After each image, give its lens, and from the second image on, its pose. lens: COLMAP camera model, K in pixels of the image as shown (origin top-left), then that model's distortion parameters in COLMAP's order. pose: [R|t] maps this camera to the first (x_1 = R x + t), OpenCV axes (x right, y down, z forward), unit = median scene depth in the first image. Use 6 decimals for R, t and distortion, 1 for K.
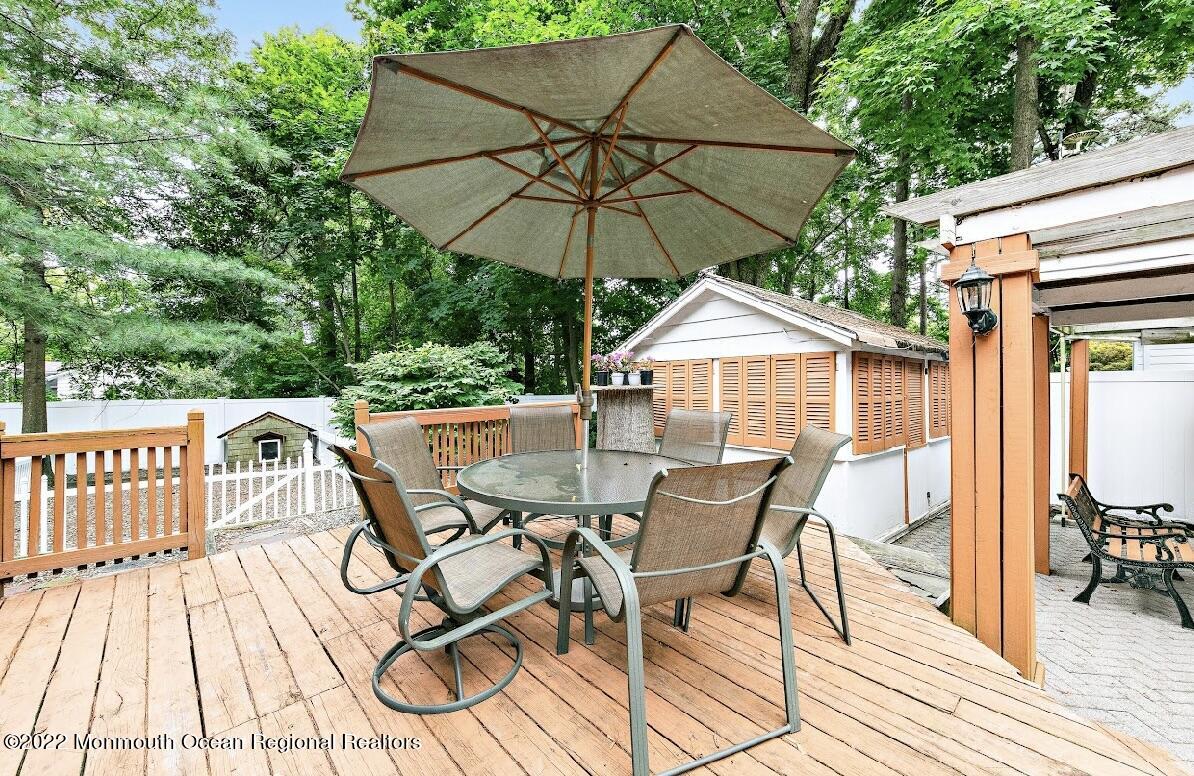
lens RADIAL K [[468.5, 0, 600.0], [0, 468.5, 386.9], [0, 0, 1]] dist [0.002557, -0.000046]
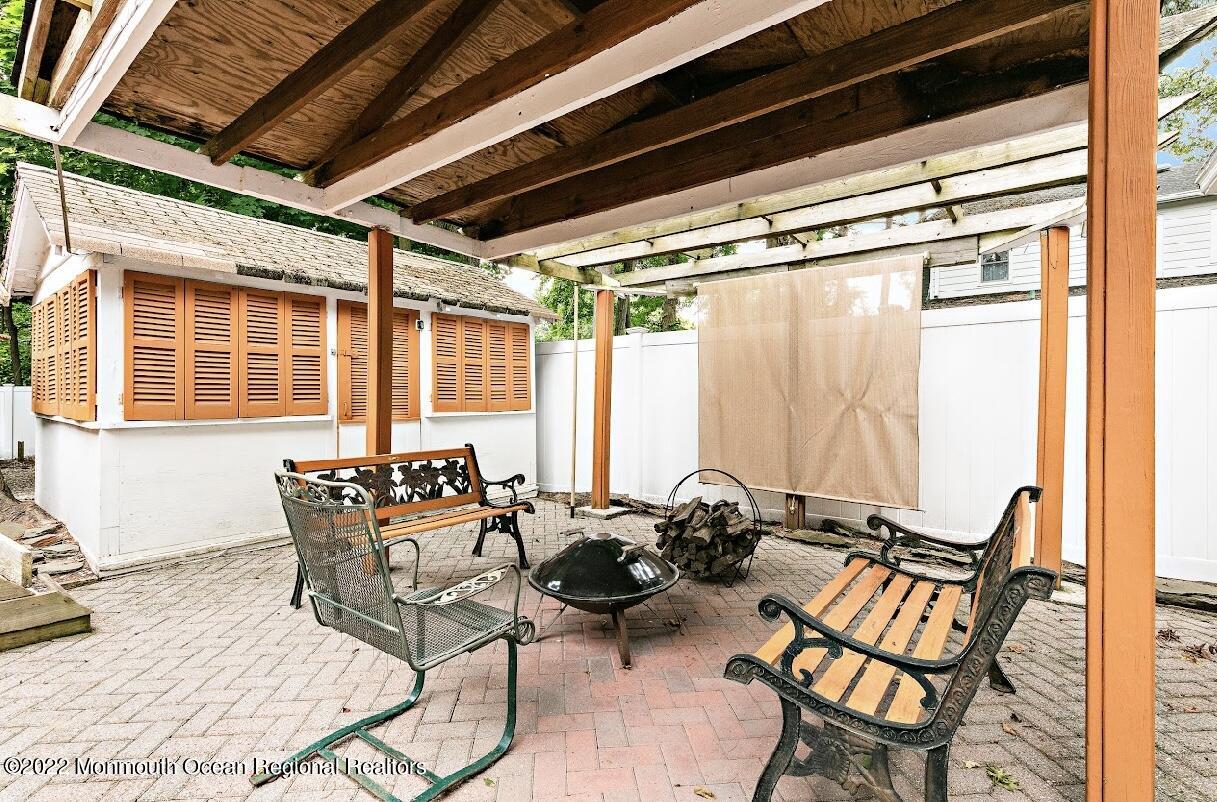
lens RADIAL K [[568.9, 0, 613.6], [0, 568.9, 392.8], [0, 0, 1]] dist [0.014685, -0.000383]
pose [[0.977854, 0.001802, 0.209279, 0.818376], [-0.001091, 0.999993, -0.003510, 0.081180], [-0.209284, 0.003204, 0.977850, 0.017450]]
